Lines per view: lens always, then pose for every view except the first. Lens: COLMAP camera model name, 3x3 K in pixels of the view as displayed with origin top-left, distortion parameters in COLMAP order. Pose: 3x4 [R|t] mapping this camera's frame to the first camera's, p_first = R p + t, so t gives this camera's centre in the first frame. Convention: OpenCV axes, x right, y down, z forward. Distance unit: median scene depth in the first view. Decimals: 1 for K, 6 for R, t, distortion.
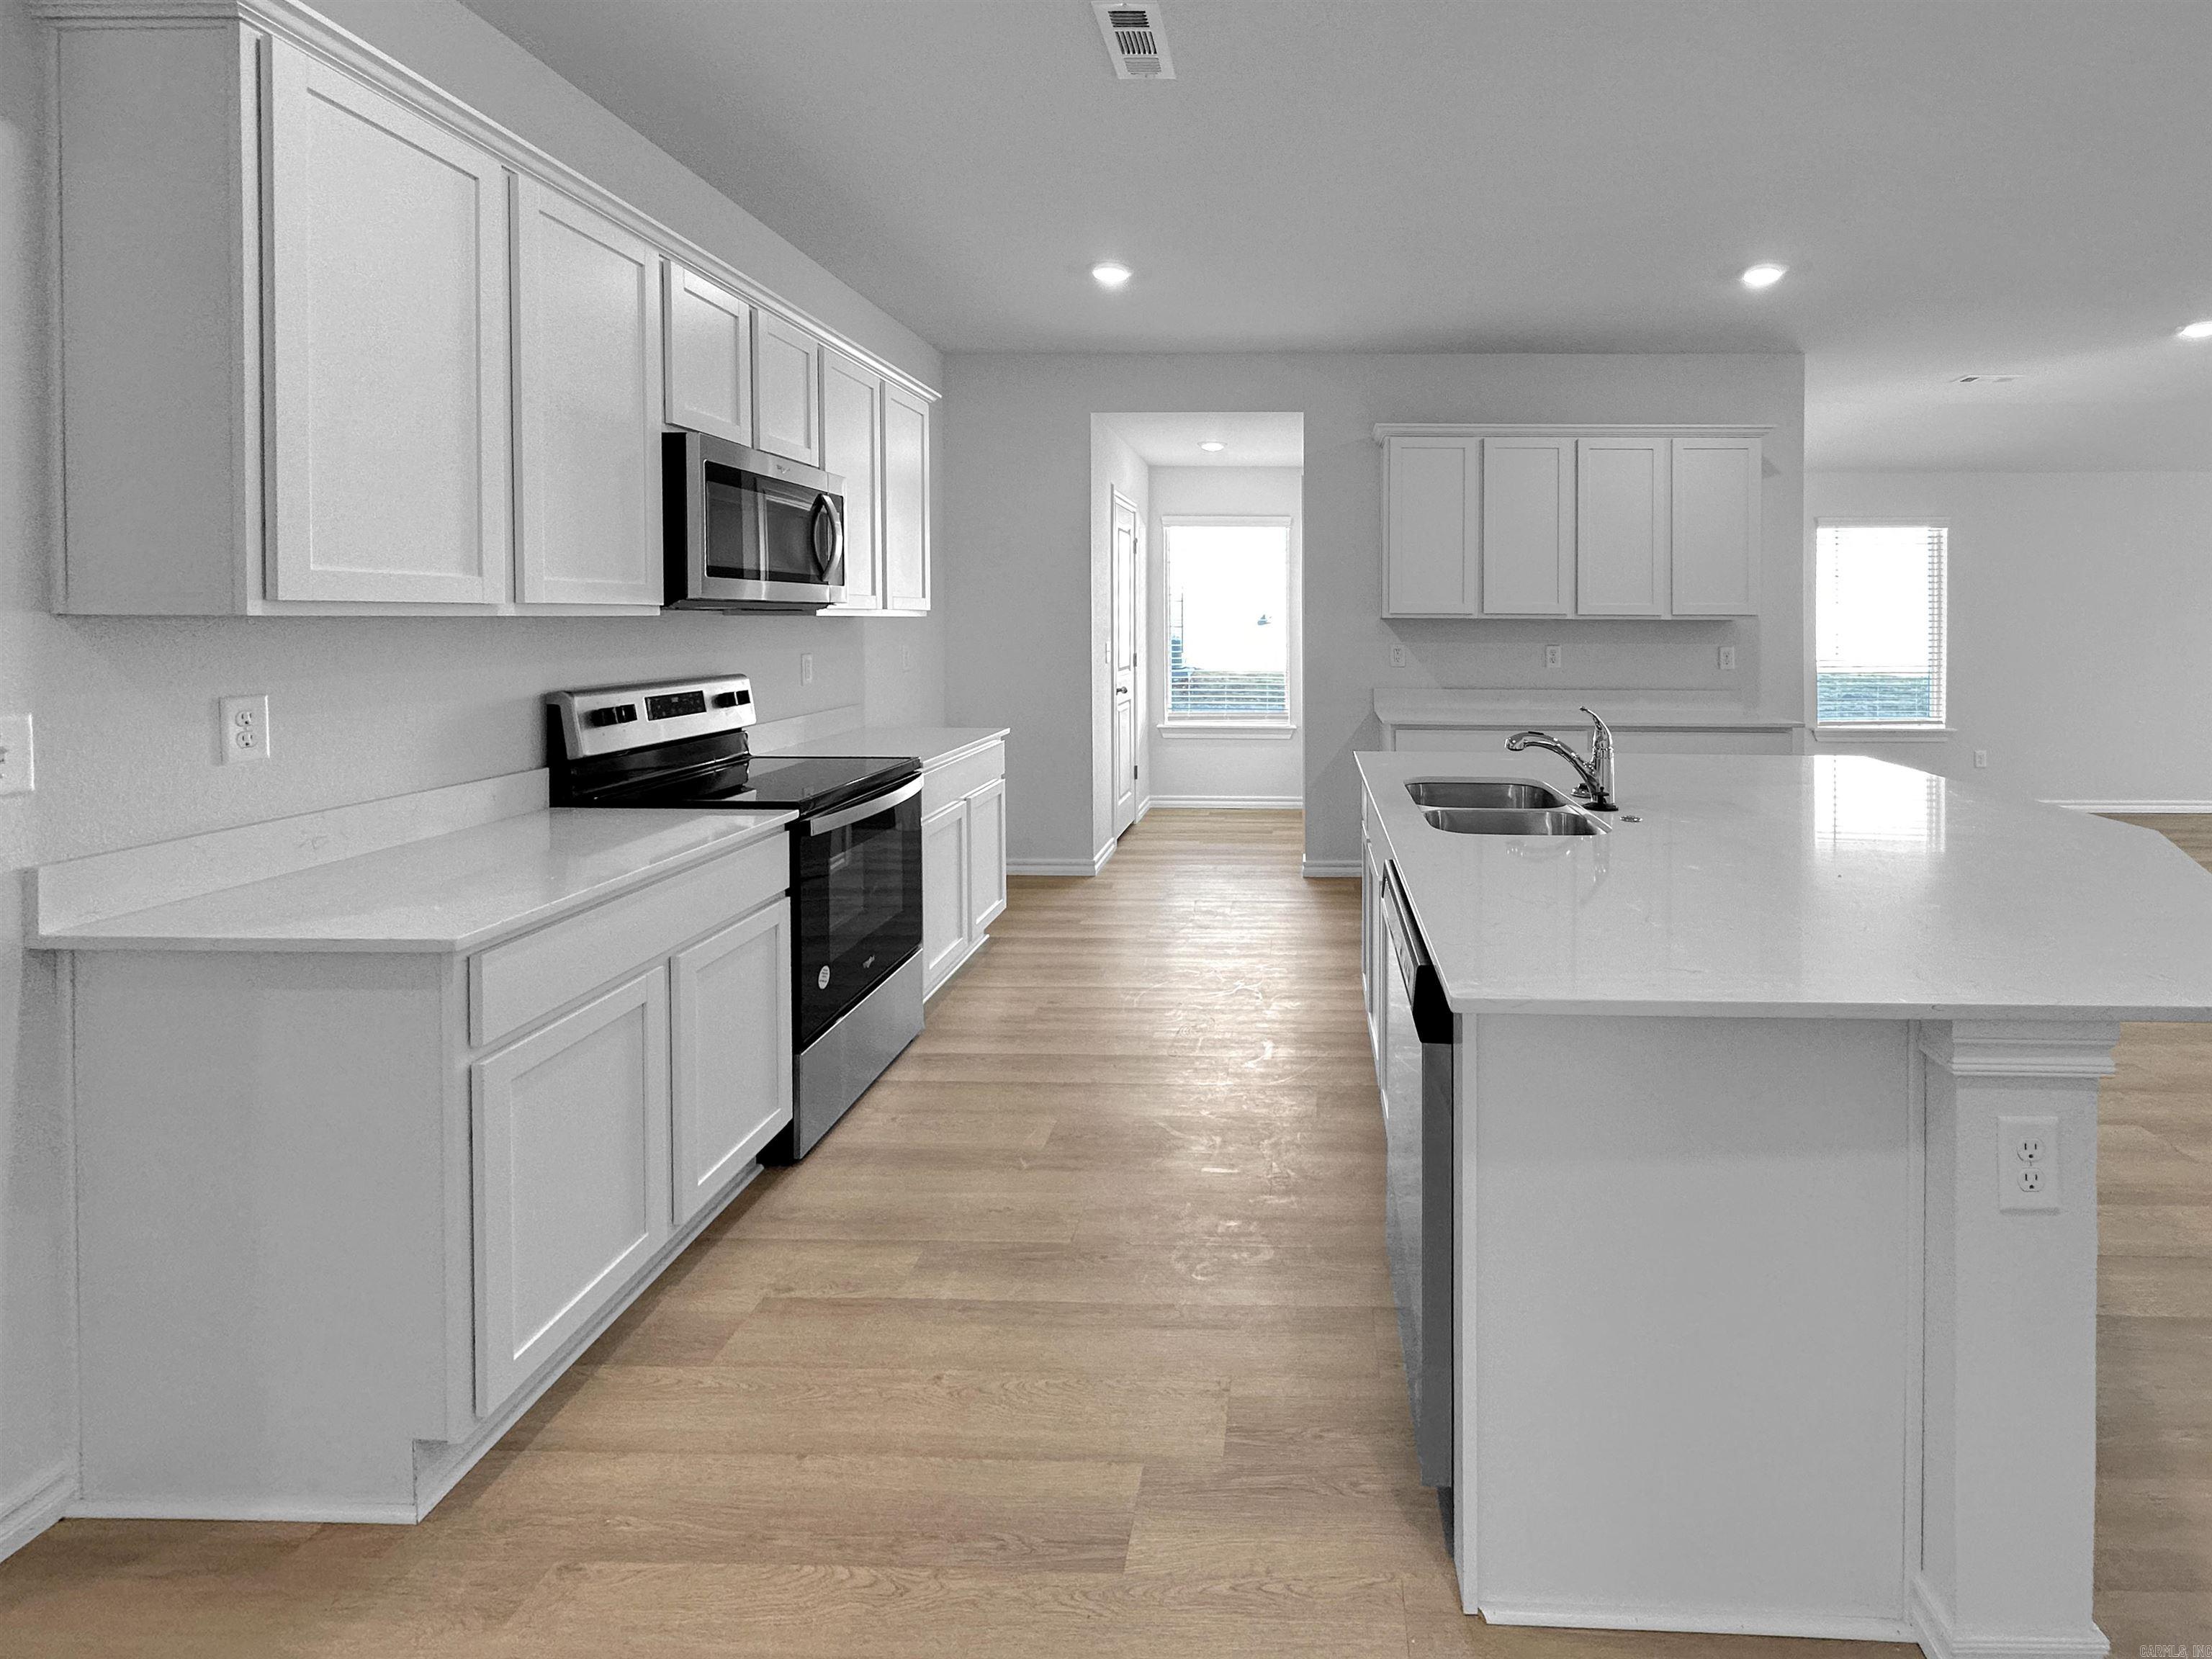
lens RADIAL K [[943.6, 0, 1285.0], [0, 943.6, 625.8], [0, 0, 1]] dist [-0.001343, -0.000390]
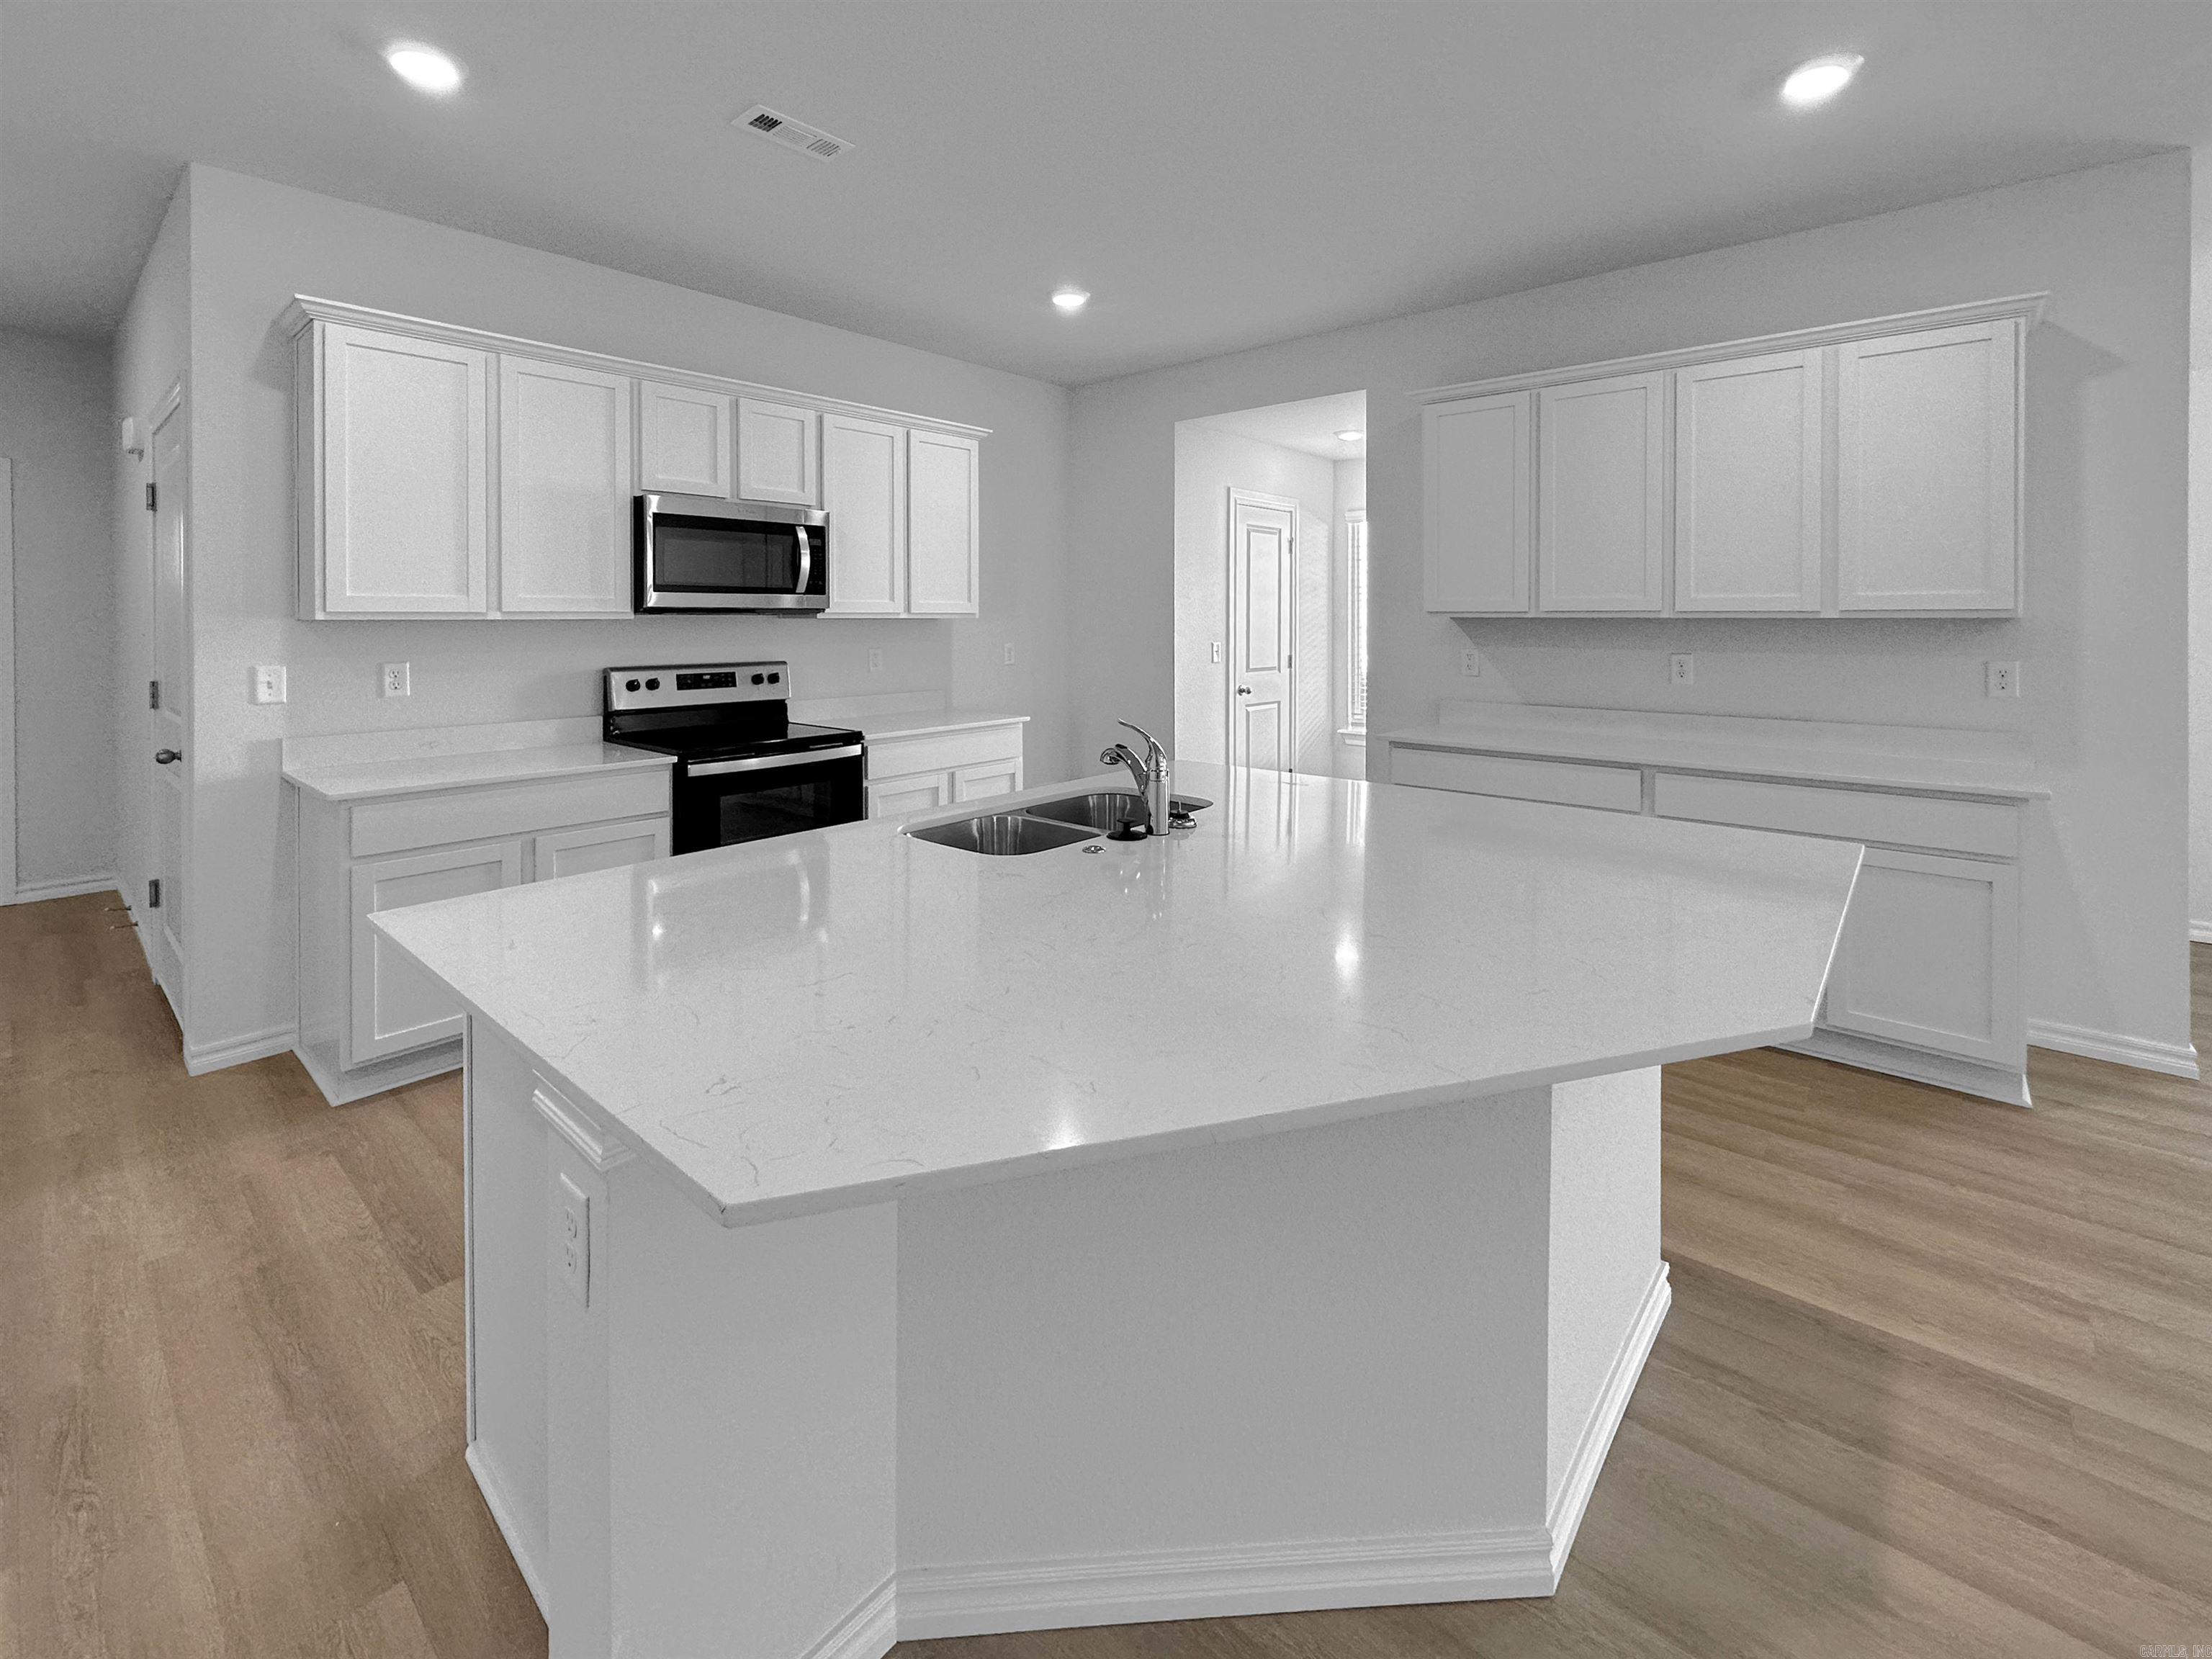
lens RADIAL K [[946.0, 0, 1113.9], [0, 946.0, 627.8], [0, 0, 1]] dist [-0.001733, -0.000355]
pose [[0.771281, 0.002146, -0.636491, 0.861899], [-0.001398, 0.999998, 0.001677, -0.000046], [0.636493, -0.000403, 0.771282, 0.317625]]
